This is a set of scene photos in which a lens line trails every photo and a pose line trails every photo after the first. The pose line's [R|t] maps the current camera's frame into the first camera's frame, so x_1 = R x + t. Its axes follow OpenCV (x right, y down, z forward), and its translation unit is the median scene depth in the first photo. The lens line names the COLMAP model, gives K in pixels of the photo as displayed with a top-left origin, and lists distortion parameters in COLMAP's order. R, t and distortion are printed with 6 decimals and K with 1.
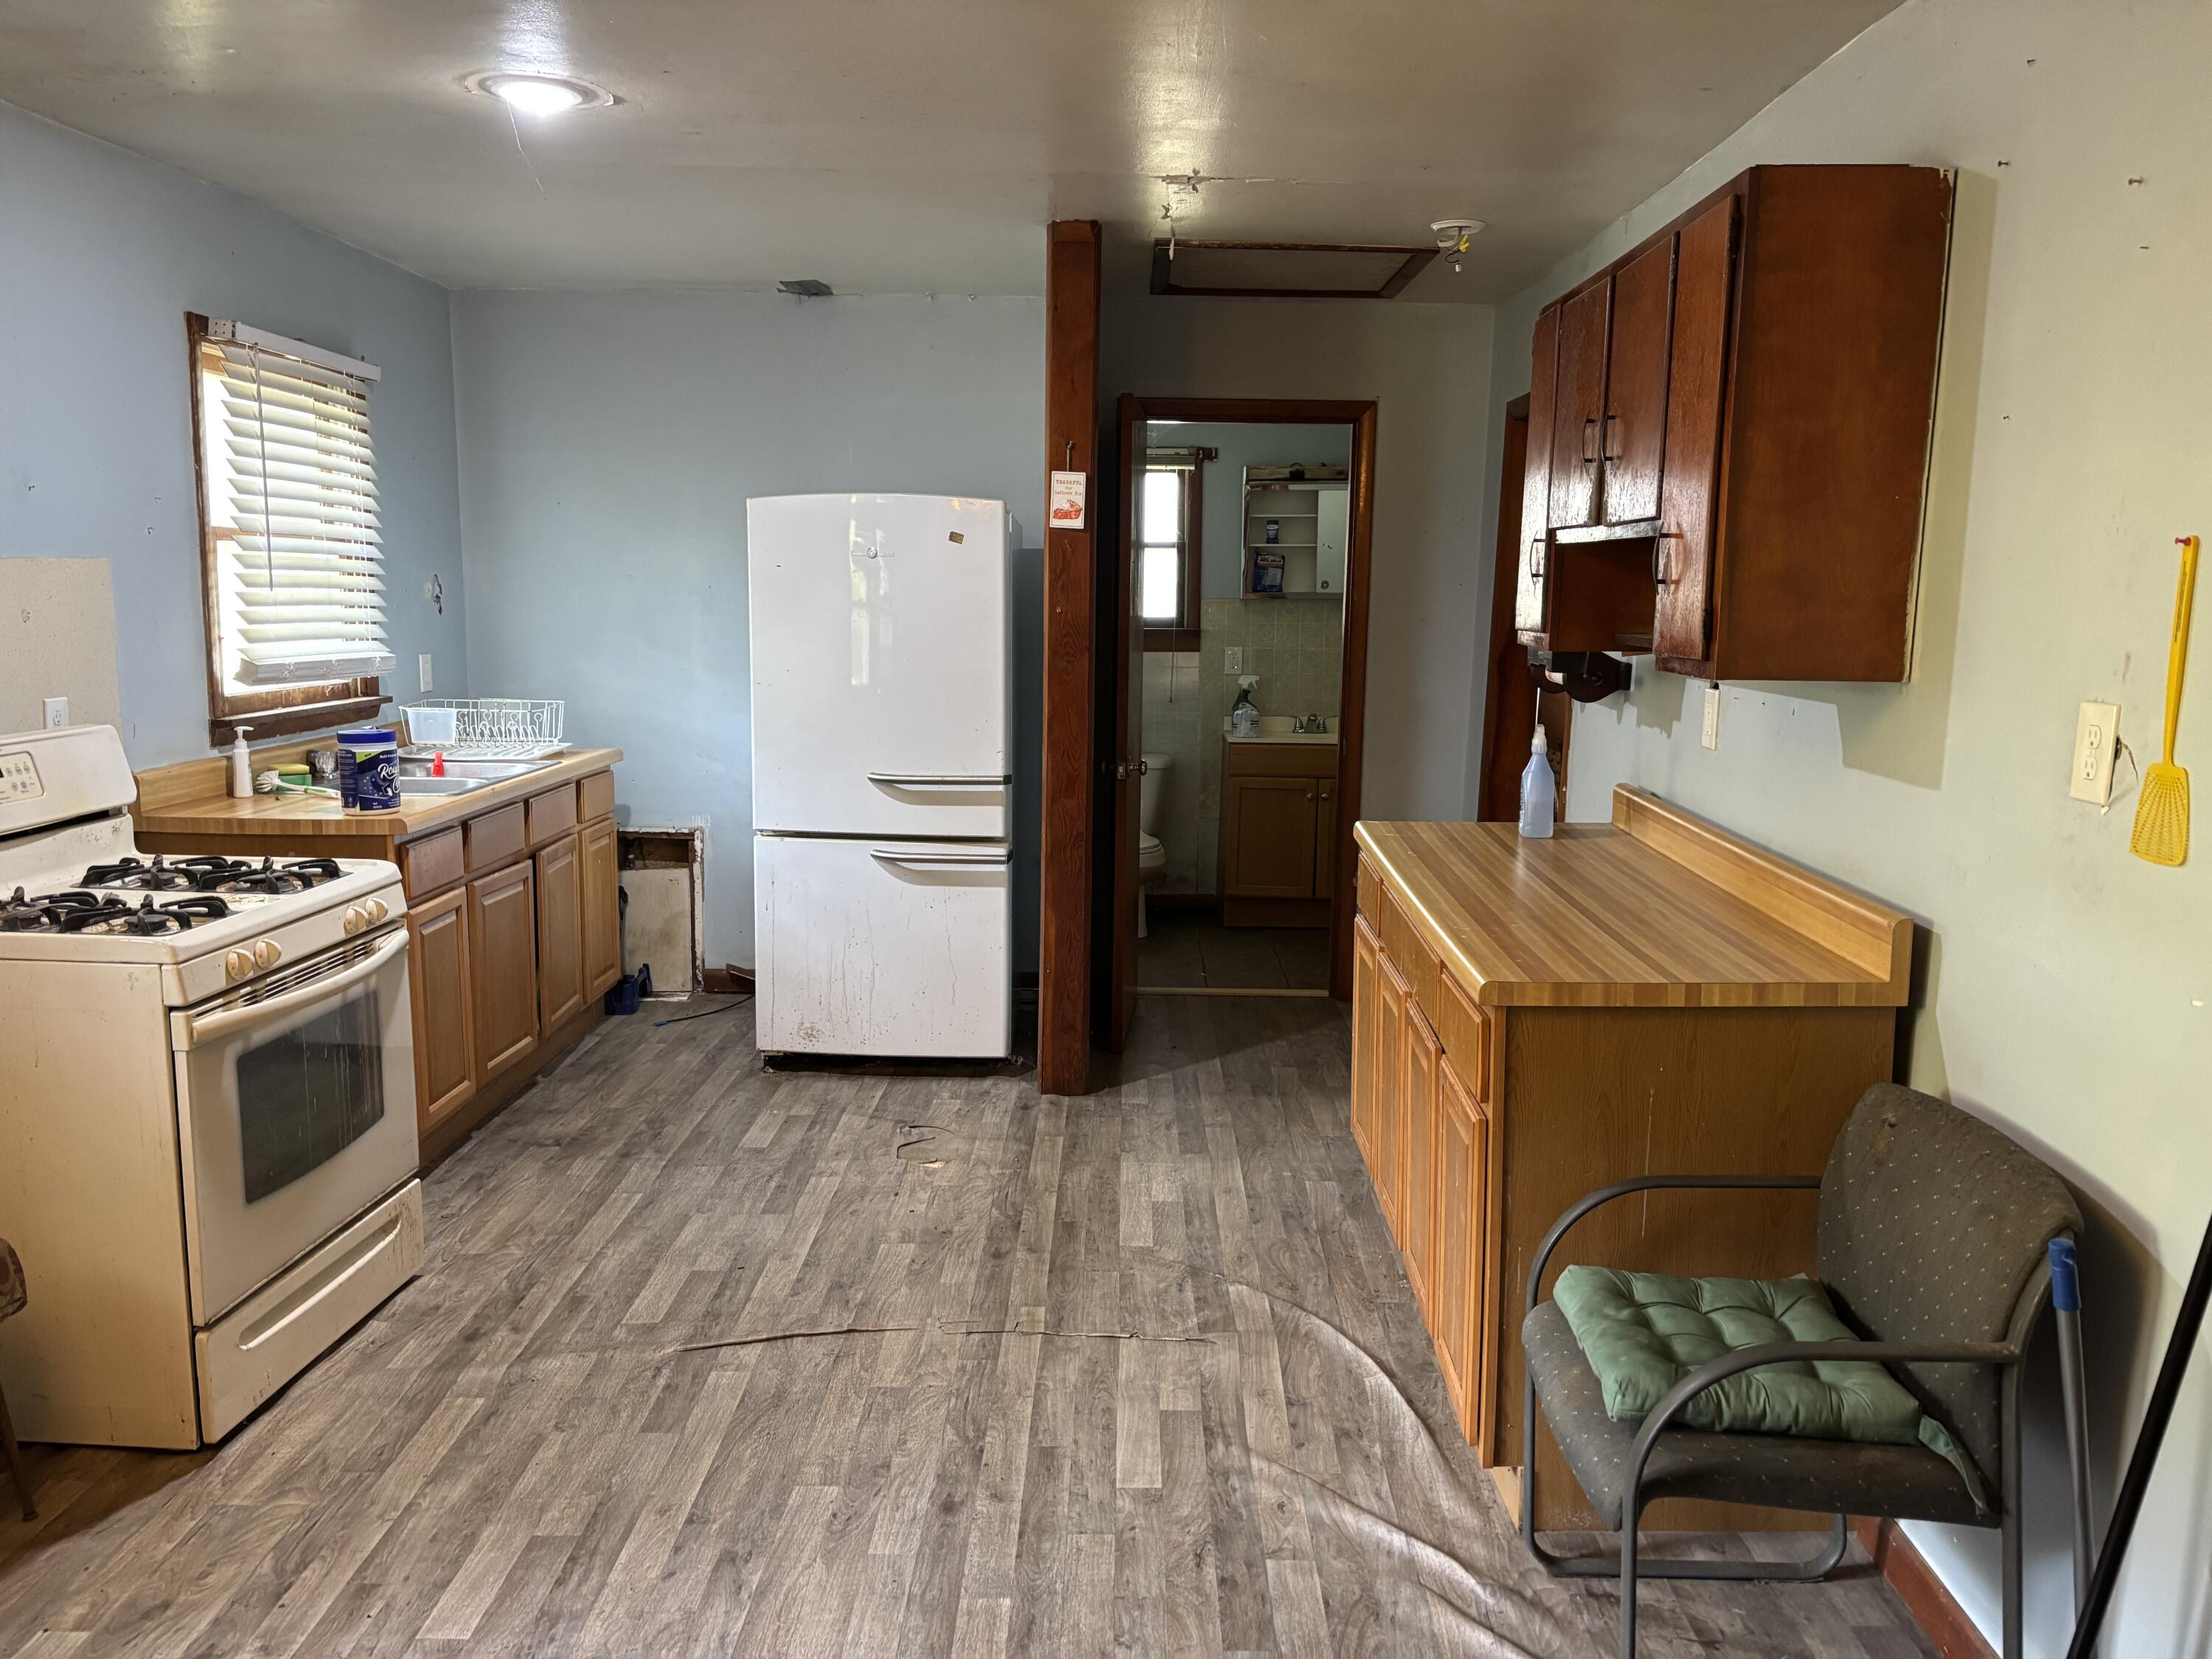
lens RADIAL K [[1679.1, 0, 1125.1], [0, 1679.1, 825.7], [0, 0, 1]] dist [0.061890, -0.069539]
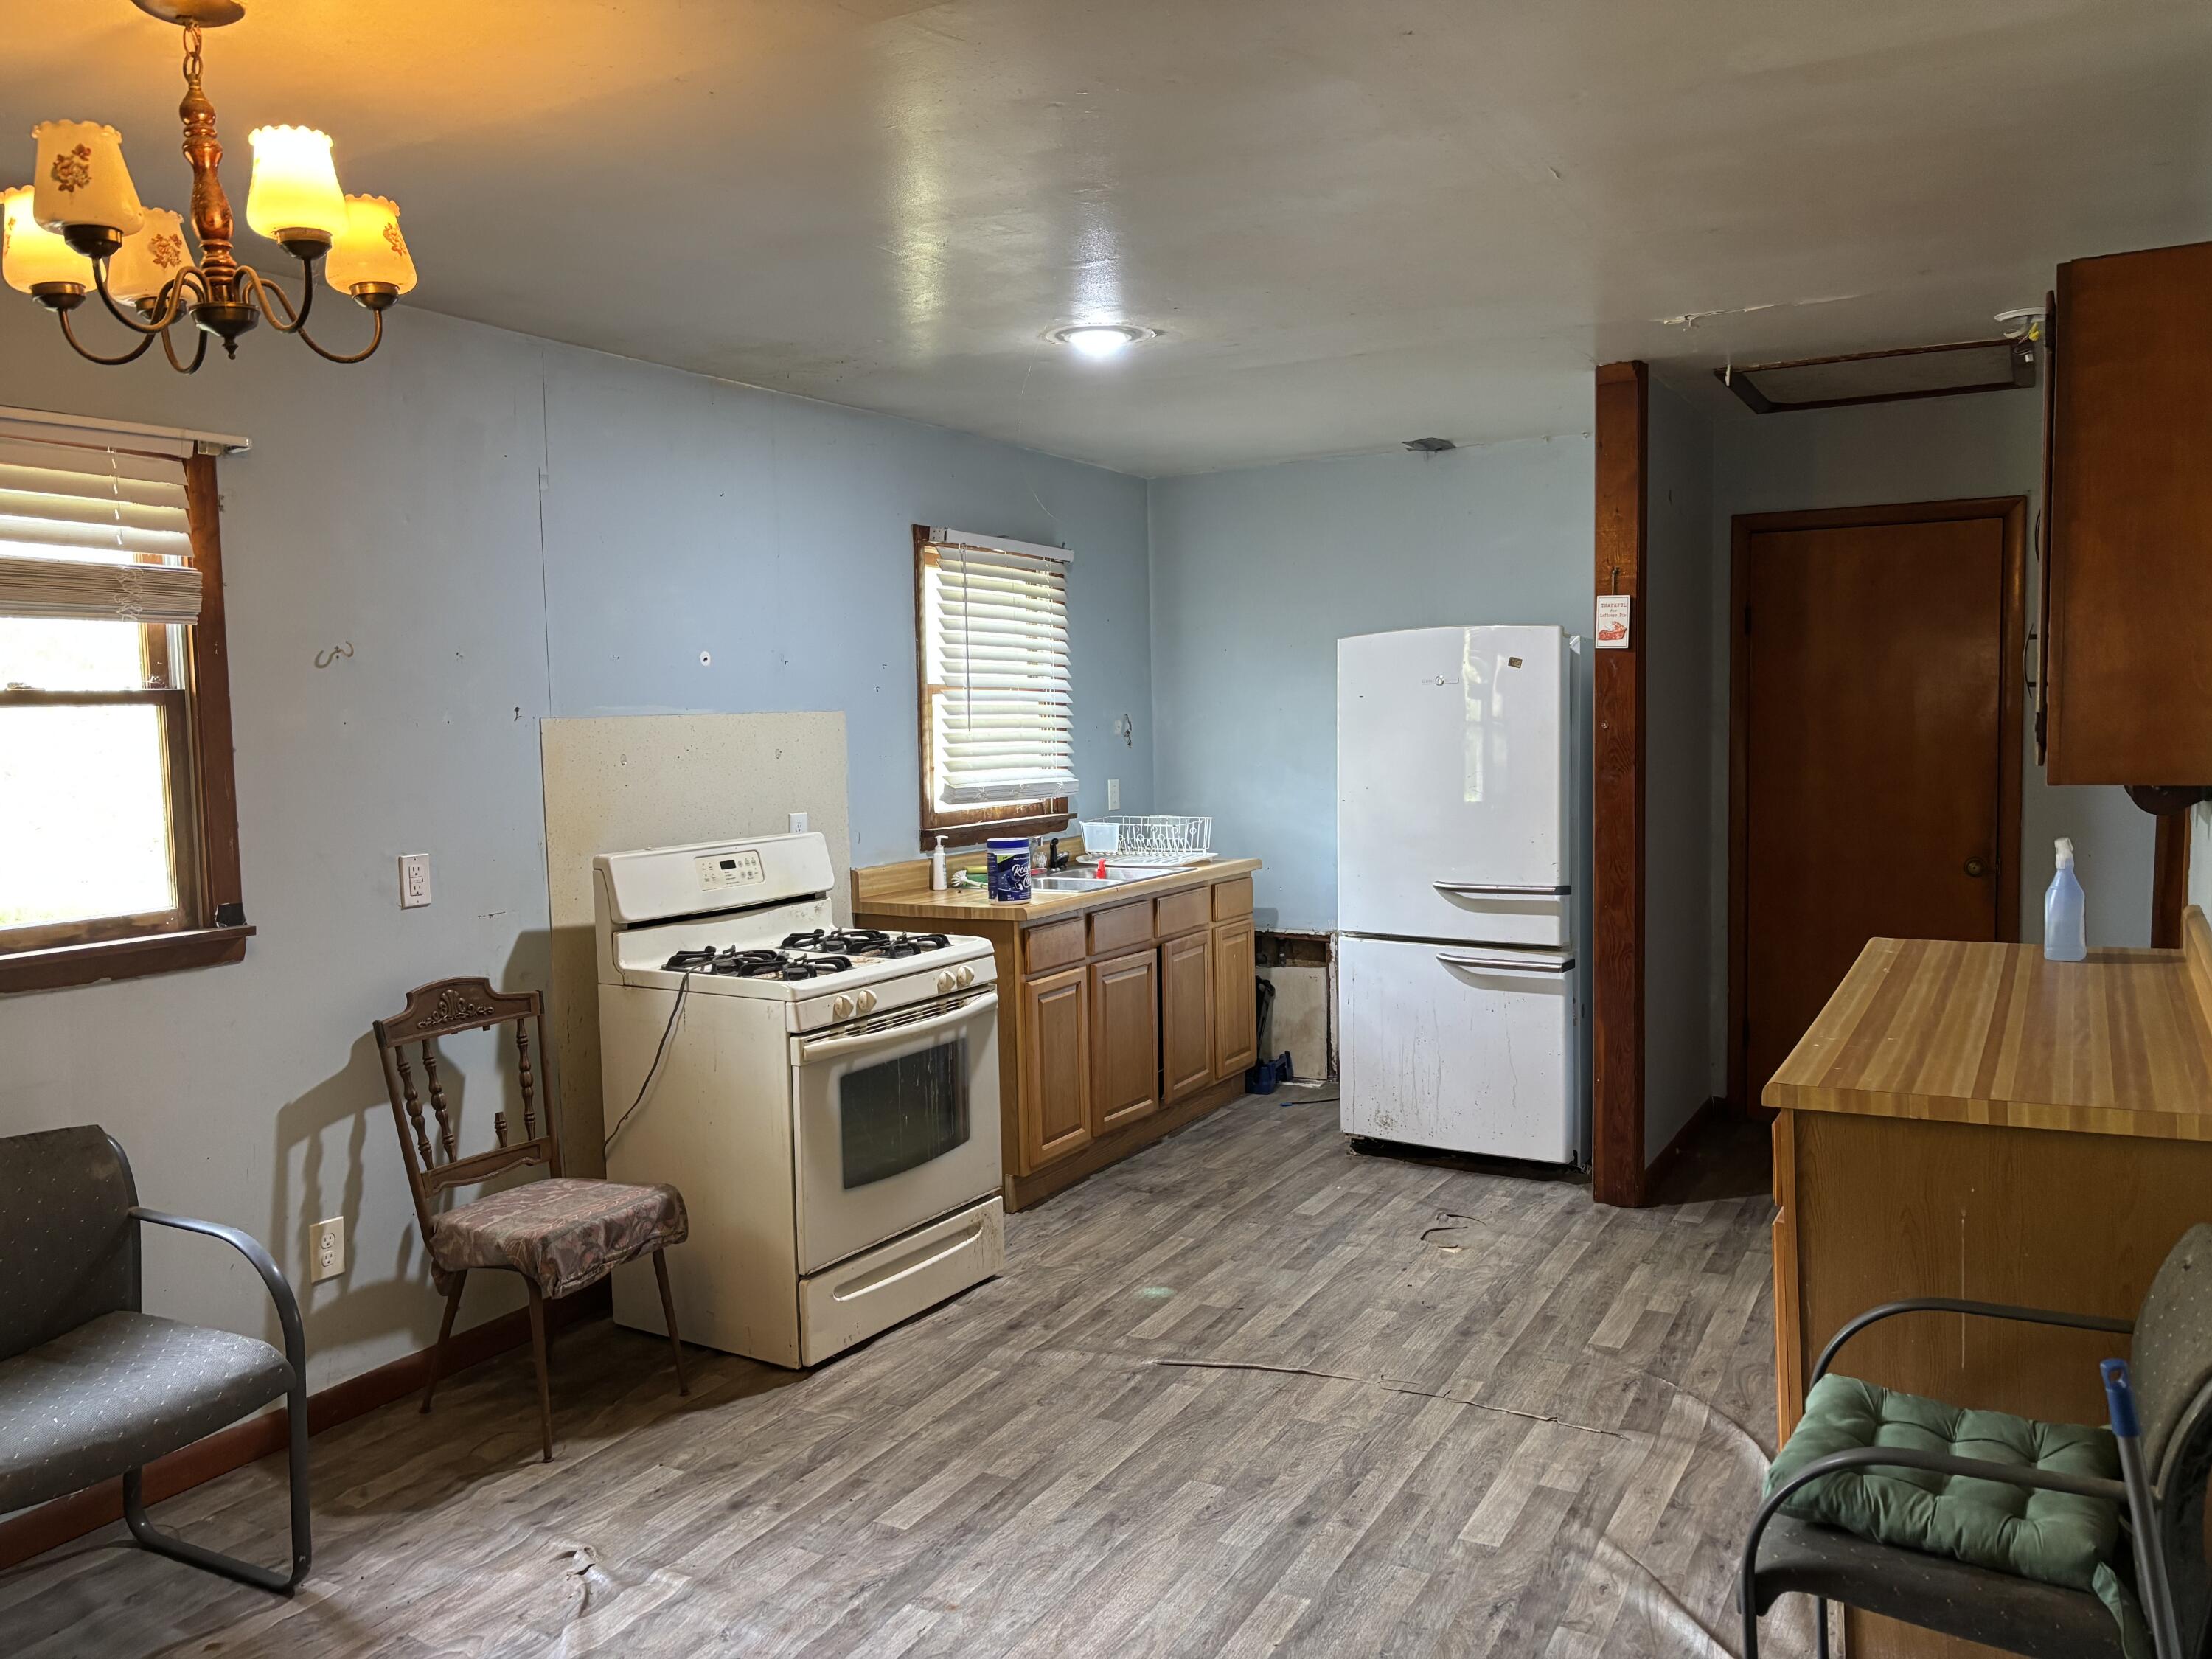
lens RADIAL K [[1679.1, 0, 1126.0], [0, 1679.1, 816.3], [0, 0, 1]] dist [0.061890, -0.069539]
pose [[0.877476, -0.001084, -0.479620, 0.221179], [-0.036921, 0.996877, -0.069801, 0.011114], [0.478198, 0.078956, 0.874696, -0.053627]]
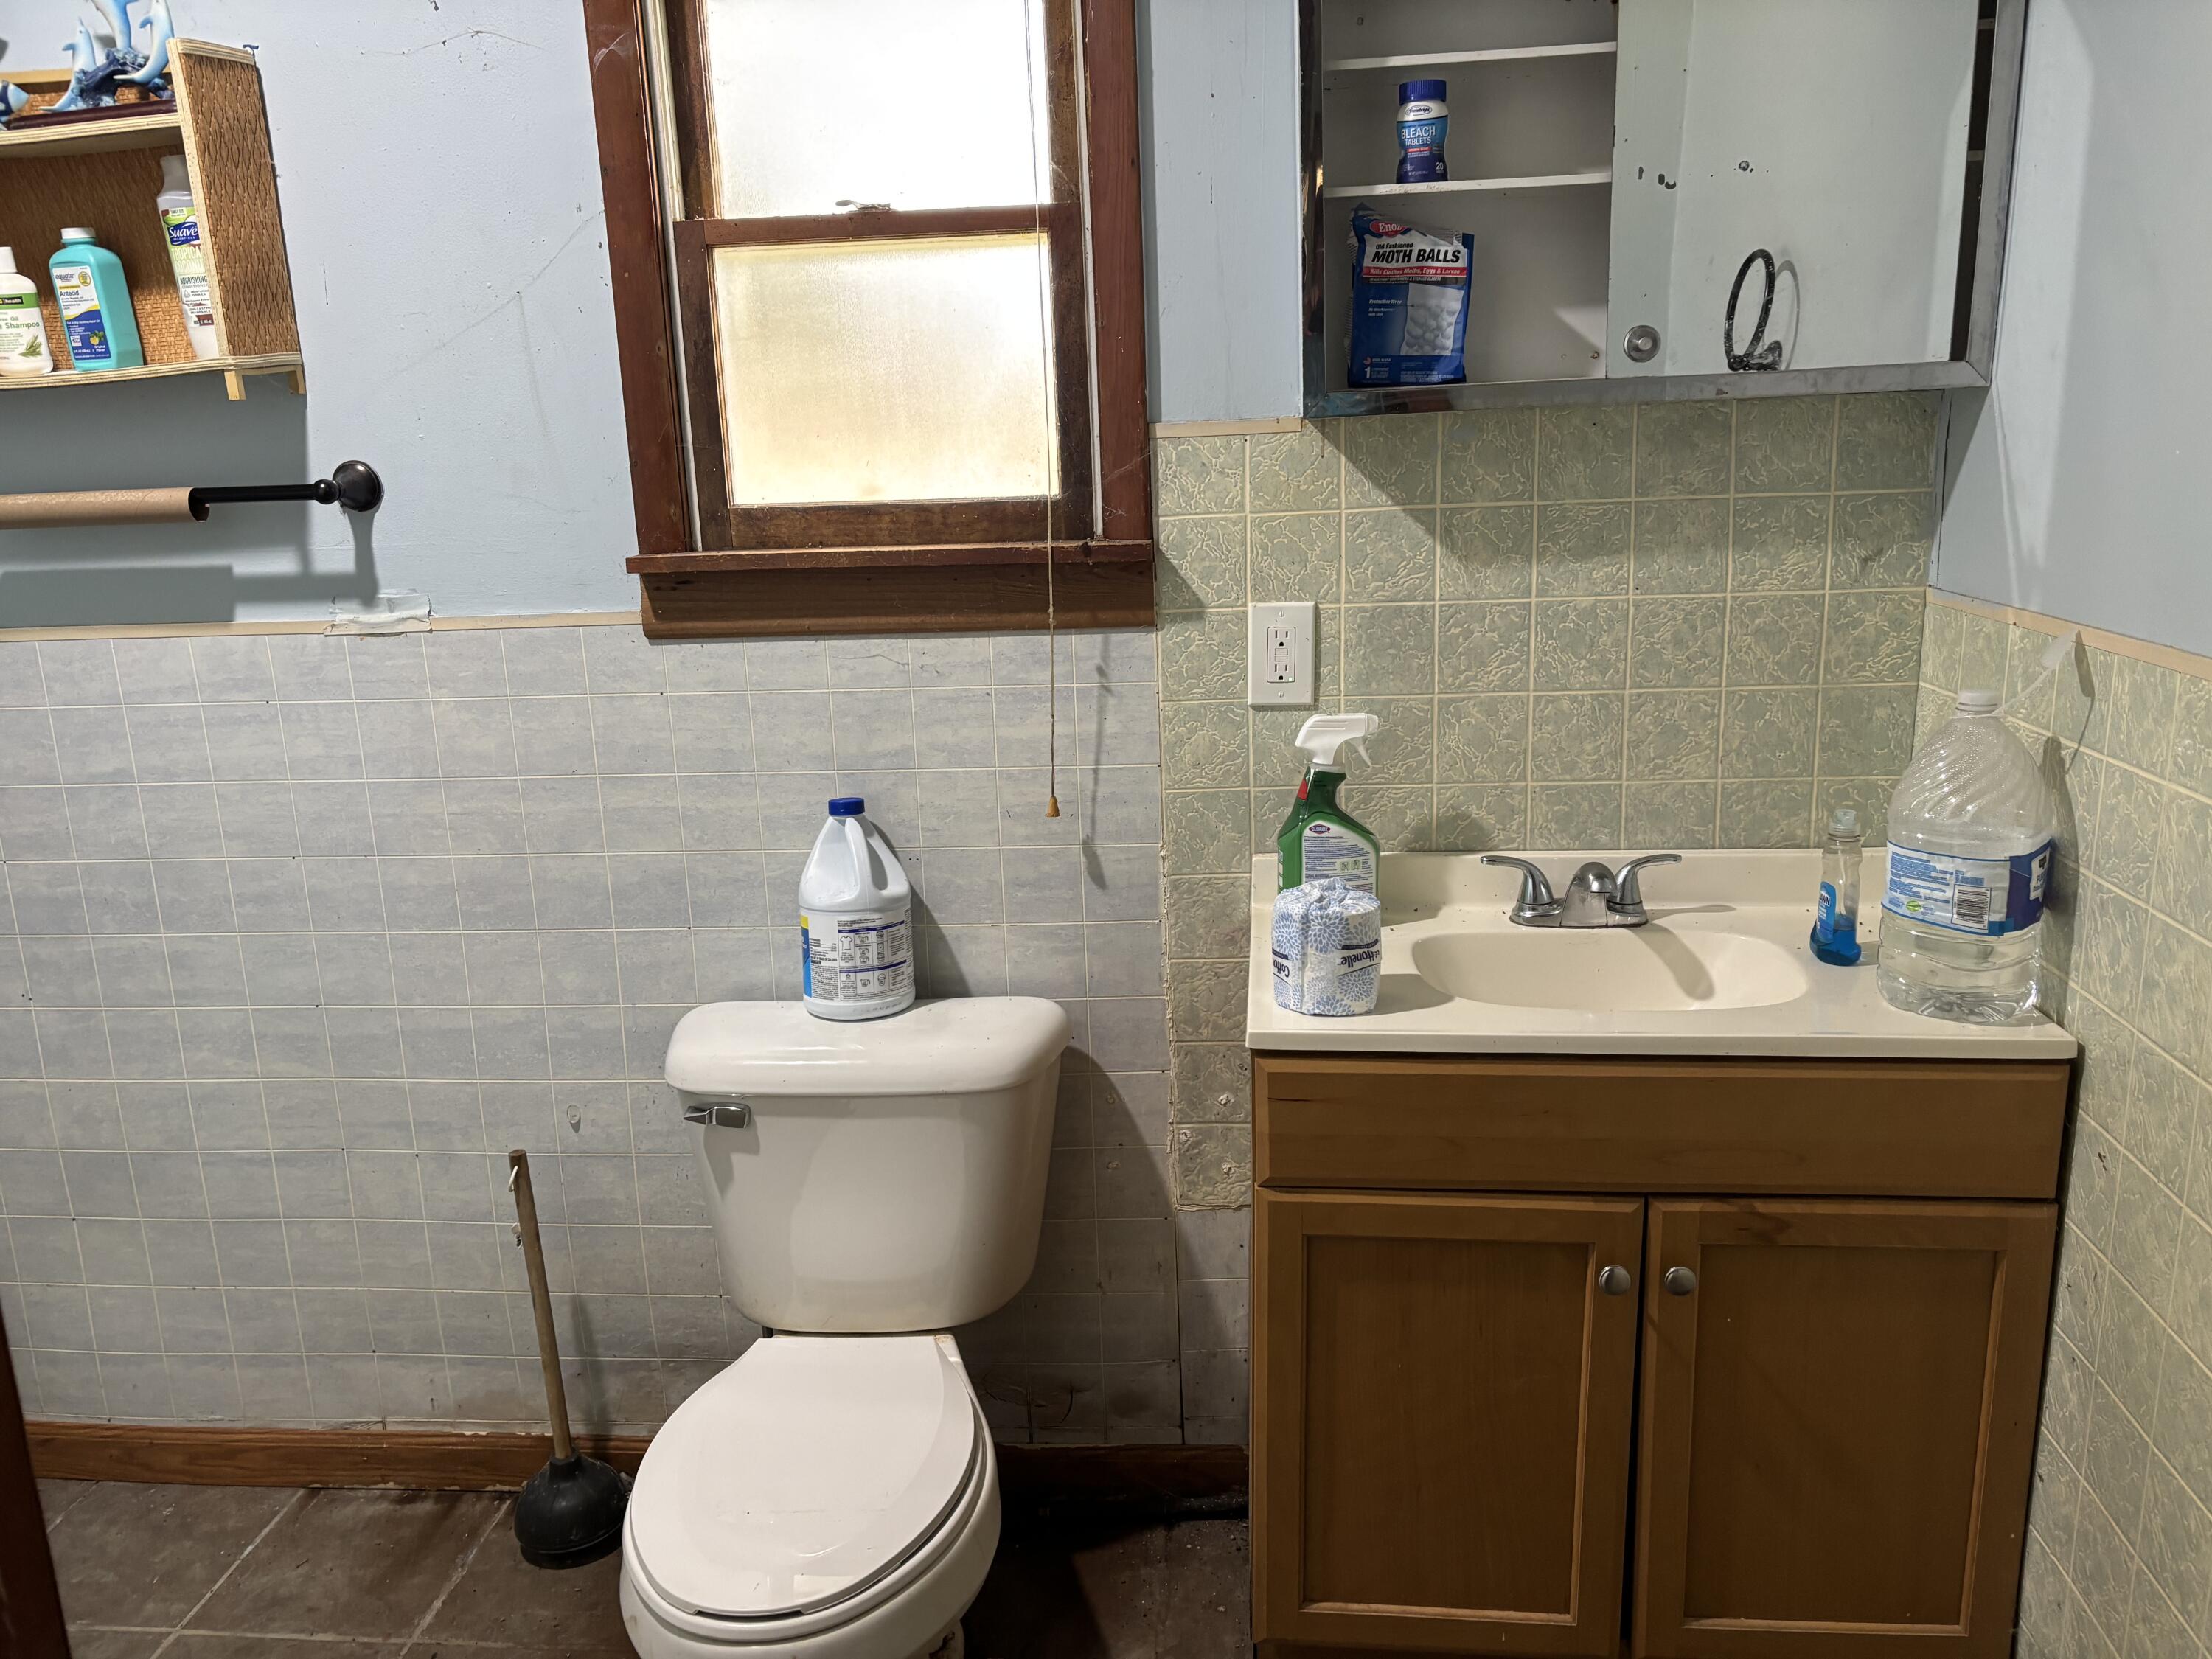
lens RADIAL K [[1679.1, 0, 1110.4], [0, 1679.1, 819.2], [0, 0, 1]] dist [0.061890, -0.069539]
pose [[0.995238, -0.023024, -0.094712, 0.071357], [0.031300, 0.995730, 0.086848, -0.110800], [0.092308, -0.089399, 0.991709, 0.837128]]
